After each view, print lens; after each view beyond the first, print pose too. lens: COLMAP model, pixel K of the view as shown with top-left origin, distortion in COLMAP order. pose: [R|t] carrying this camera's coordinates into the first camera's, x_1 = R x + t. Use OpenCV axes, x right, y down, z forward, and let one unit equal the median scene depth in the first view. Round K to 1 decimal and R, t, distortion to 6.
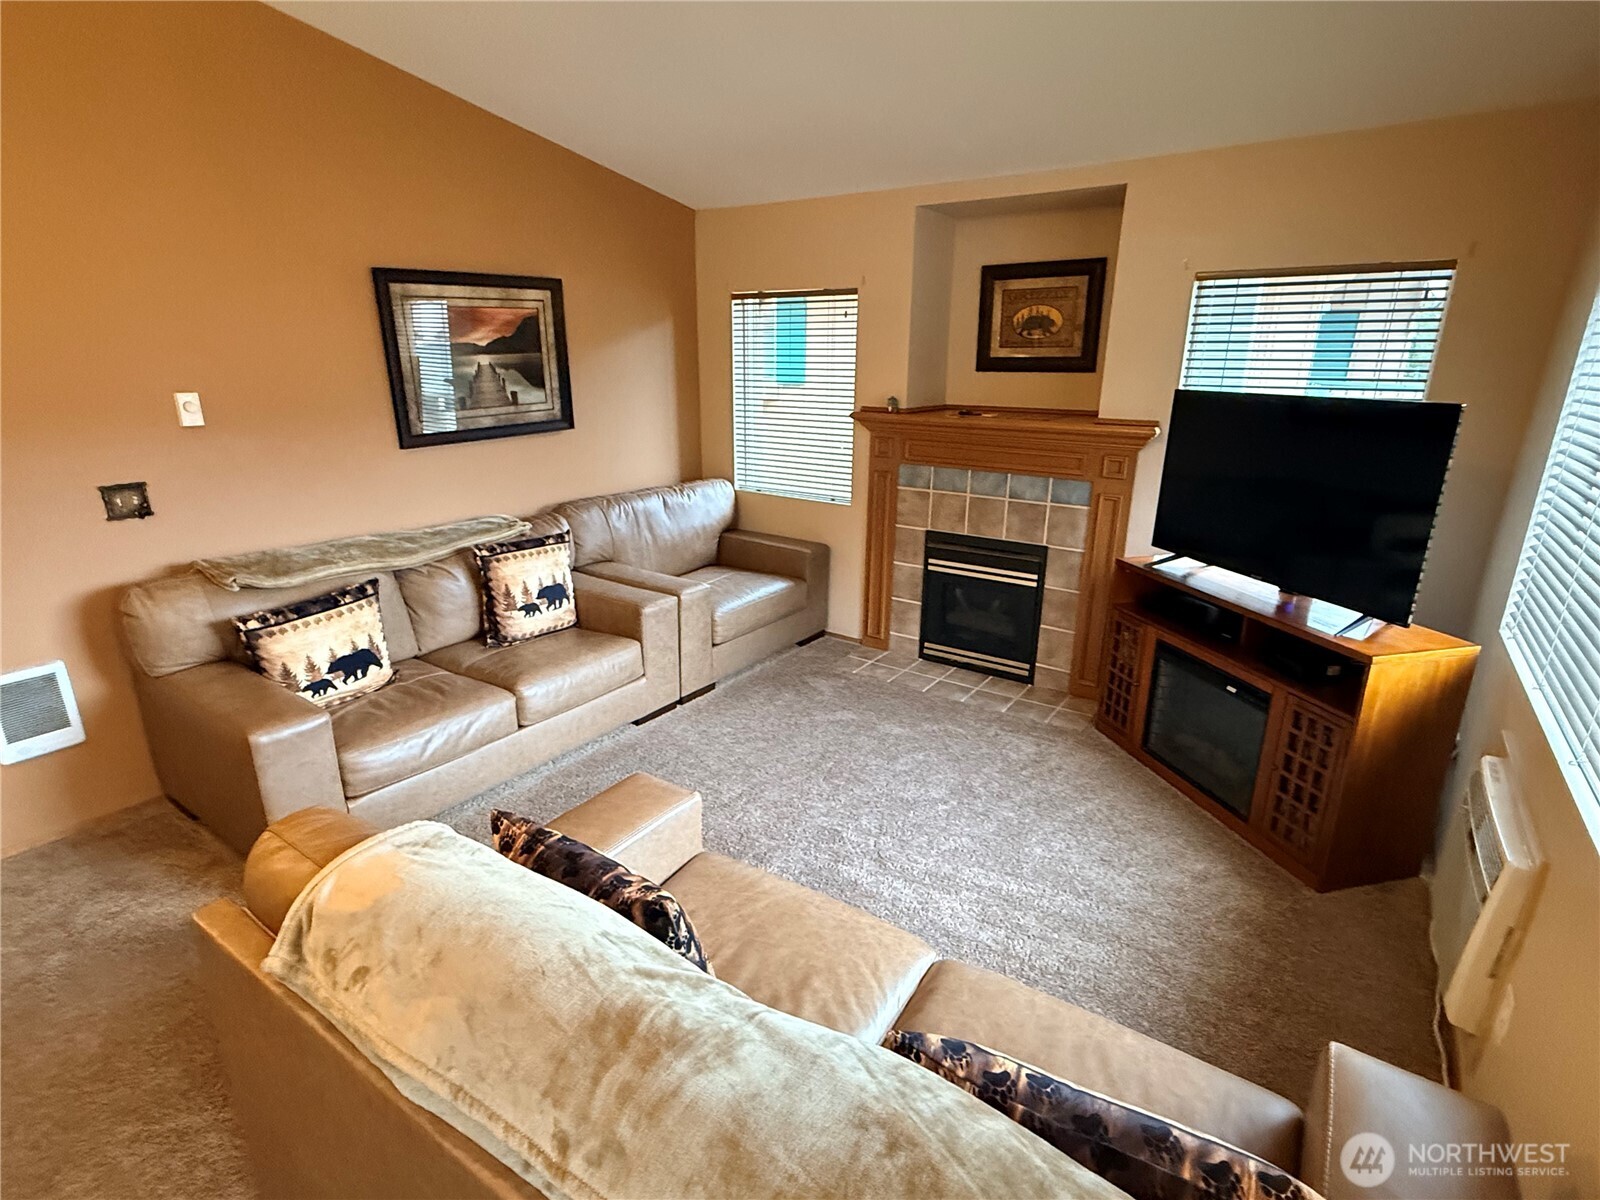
lens RADIAL K [[807.0, 0, 799.8], [0, 807.0, 600.2], [0, 0, 1]] dist [0.006350, 0.000516]
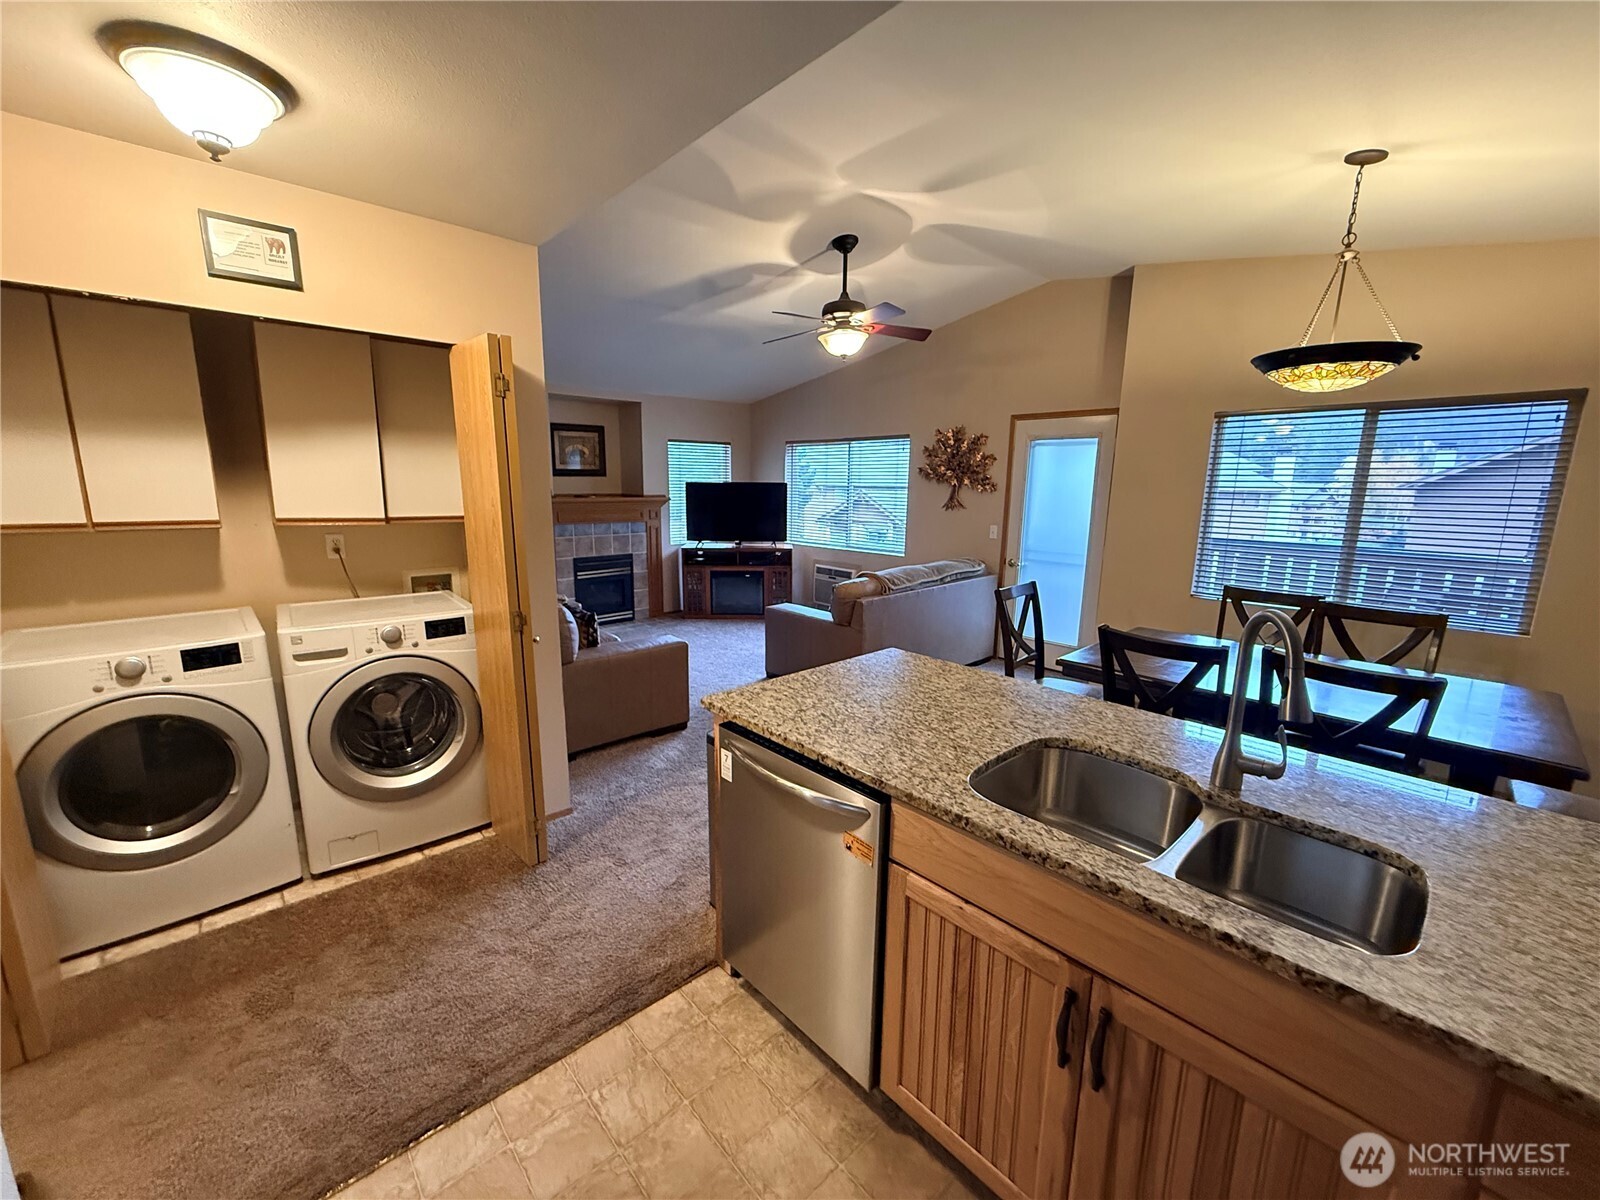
lens RADIAL K [[633.7, 0, 795.5], [0, 633.7, 600.7], [0, 0, 1]] dist [0.001129, 0.000007]
pose [[0.211815, -0.188179, 0.959022, -1.226703], [0.280444, 0.951722, 0.124806, -0.033898], [-0.936208, 0.242517, 0.254362, 0.170443]]
